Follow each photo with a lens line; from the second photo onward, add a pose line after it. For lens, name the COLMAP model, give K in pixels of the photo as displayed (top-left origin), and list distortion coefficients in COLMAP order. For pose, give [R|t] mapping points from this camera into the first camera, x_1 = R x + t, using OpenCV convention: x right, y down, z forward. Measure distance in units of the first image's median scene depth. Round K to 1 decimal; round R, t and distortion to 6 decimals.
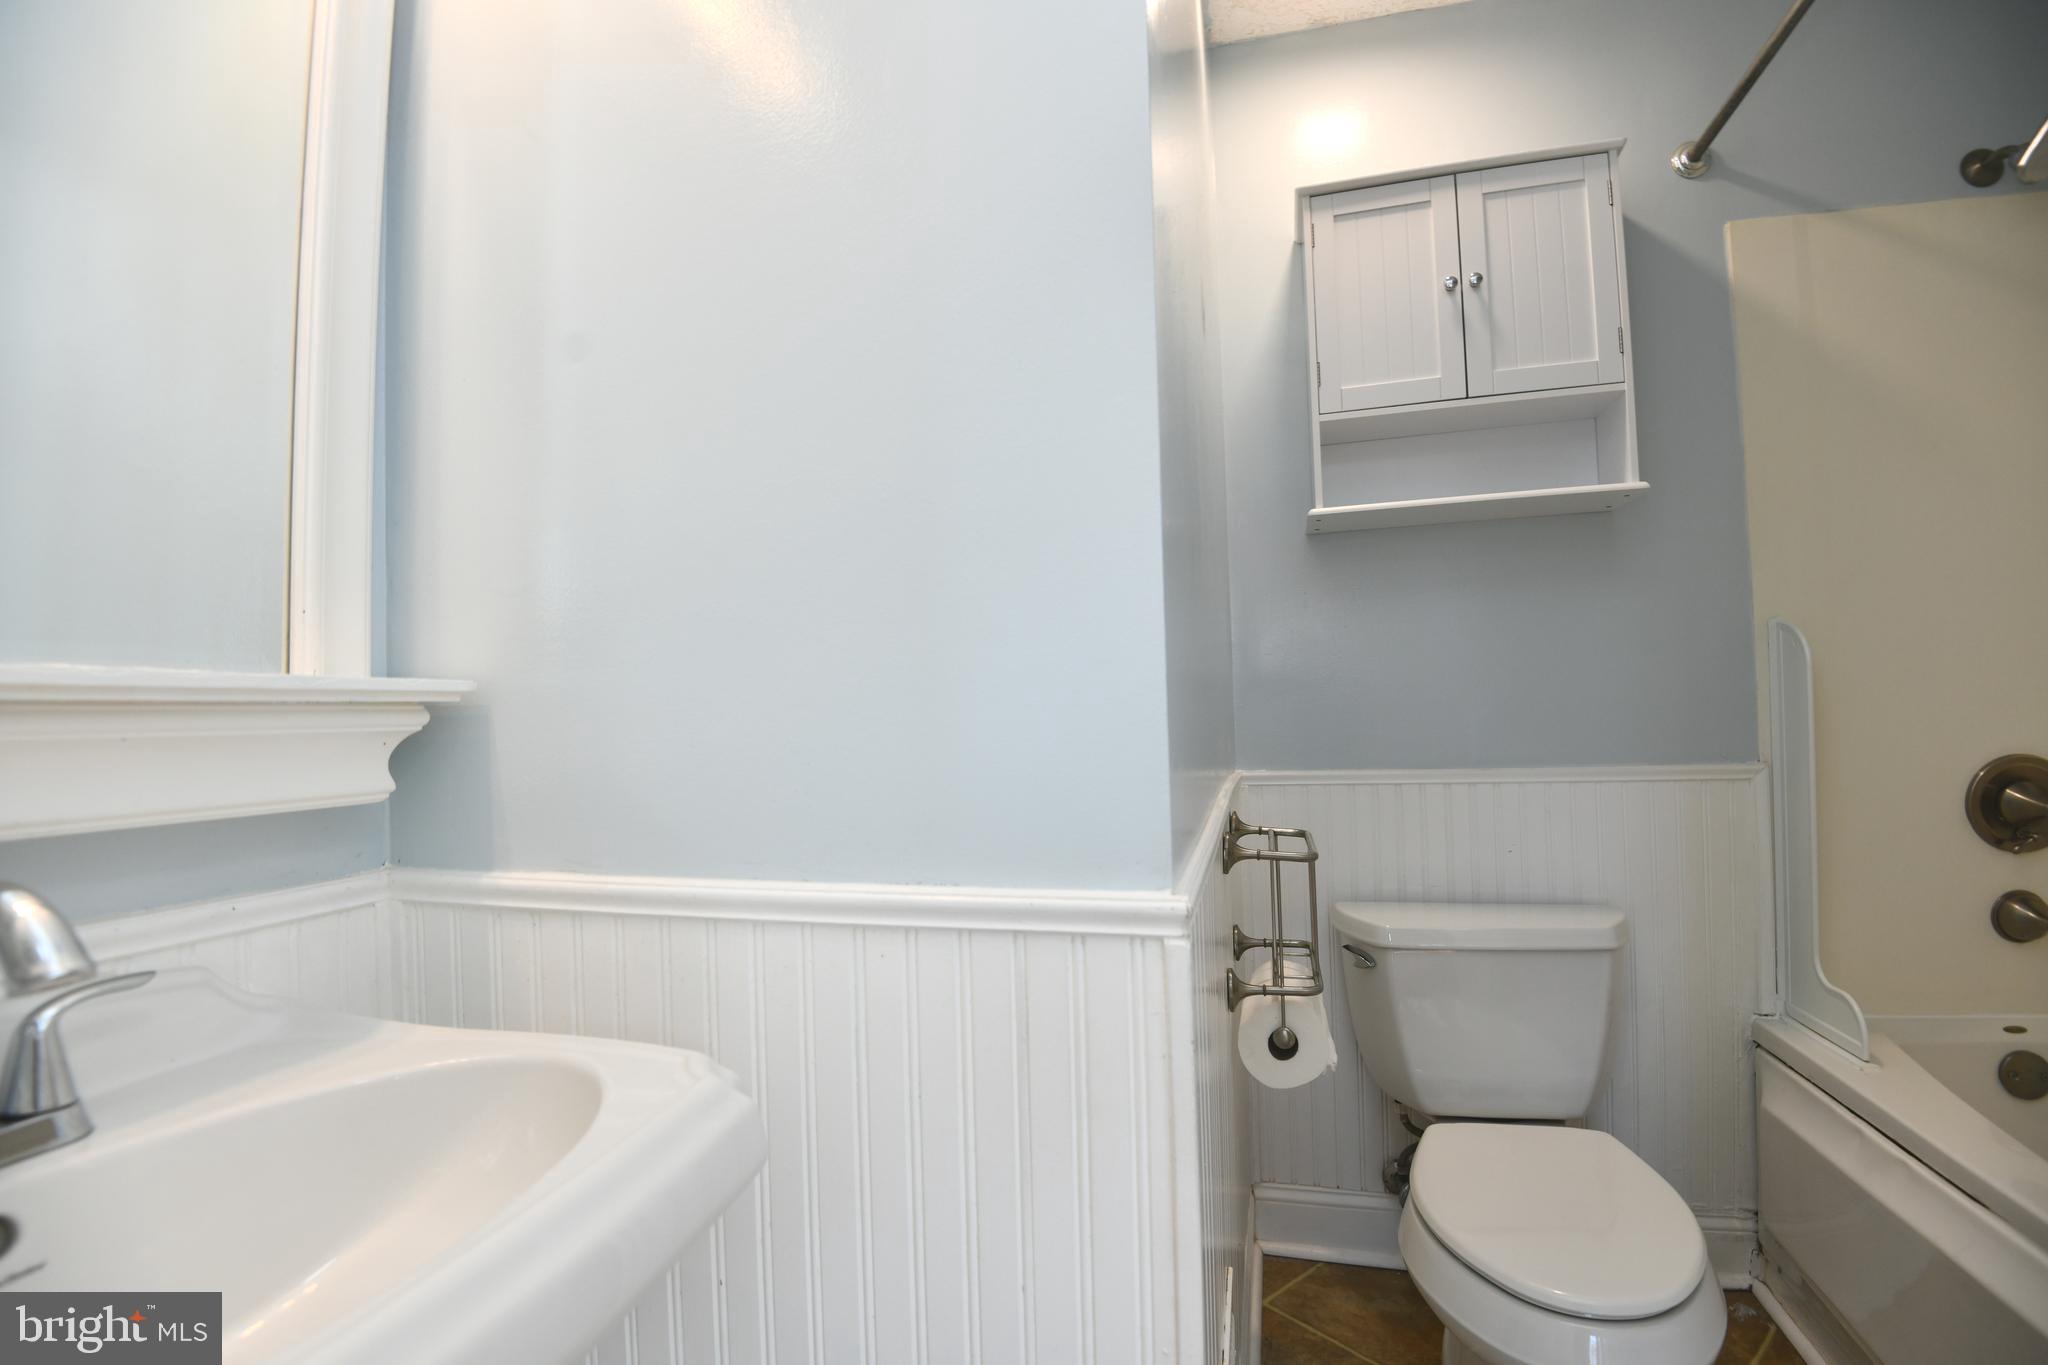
lens RADIAL K [[966.0, 0, 1021.3], [0, 966.0, 691.0], [0, 0, 1]] dist [-0.013522, -0.017365]
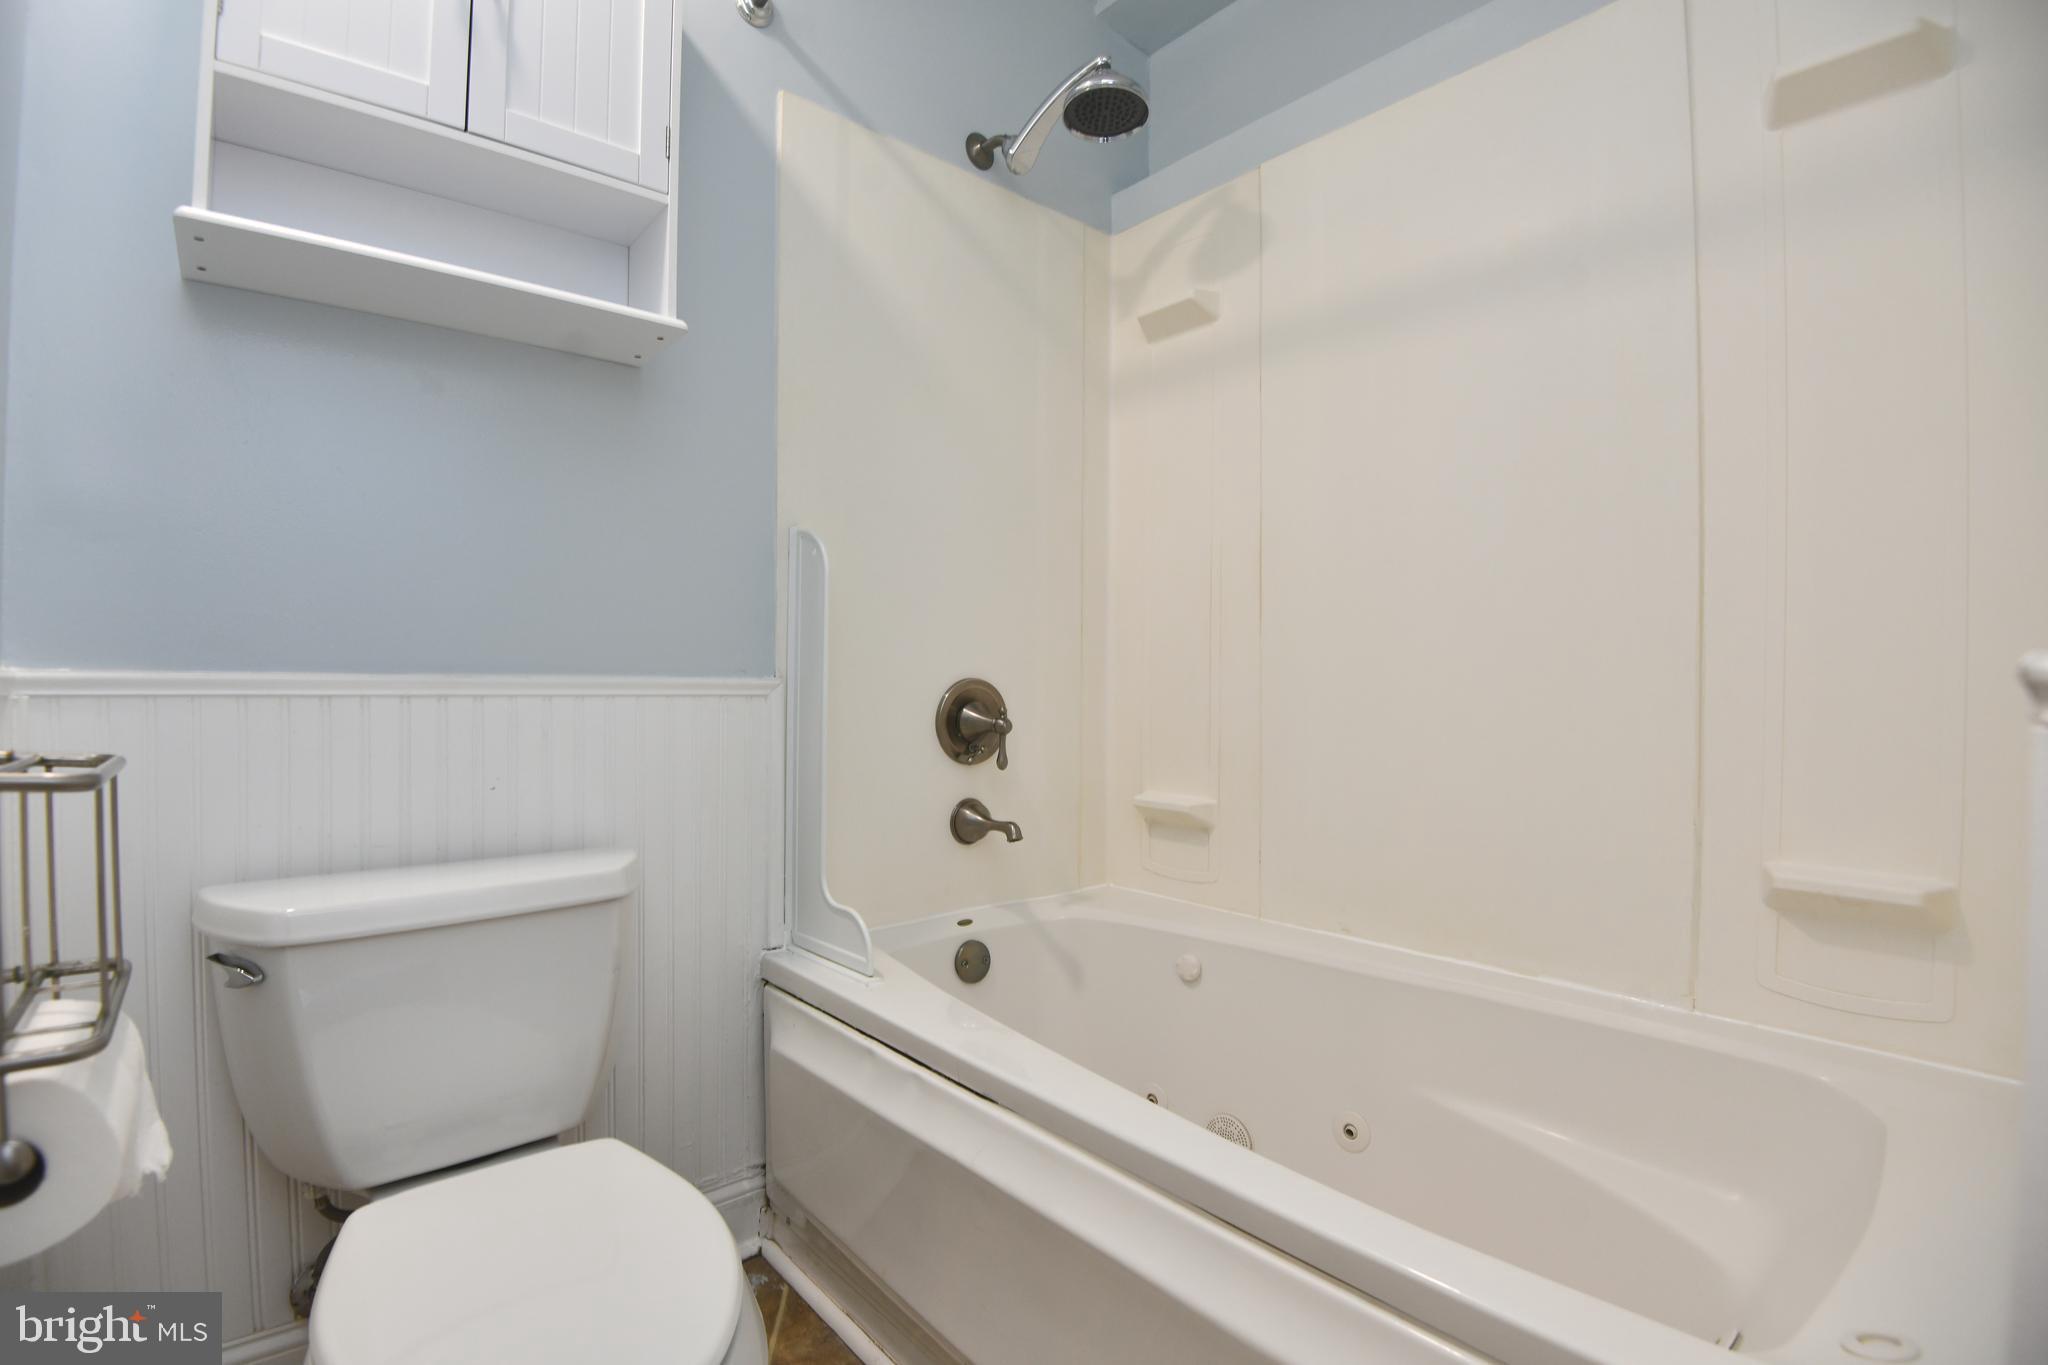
lens RADIAL K [[944.9, 0, 1024.0], [0, 944.9, 695.5], [0, 0, 1]] dist [-0.010602, -0.026228]
pose [[0.567934, 0.028536, 0.822579, 0.159087], [-0.038947, 0.999211, -0.007774, 0.093544], [-0.822152, -0.027622, 0.568598, 0.283763]]
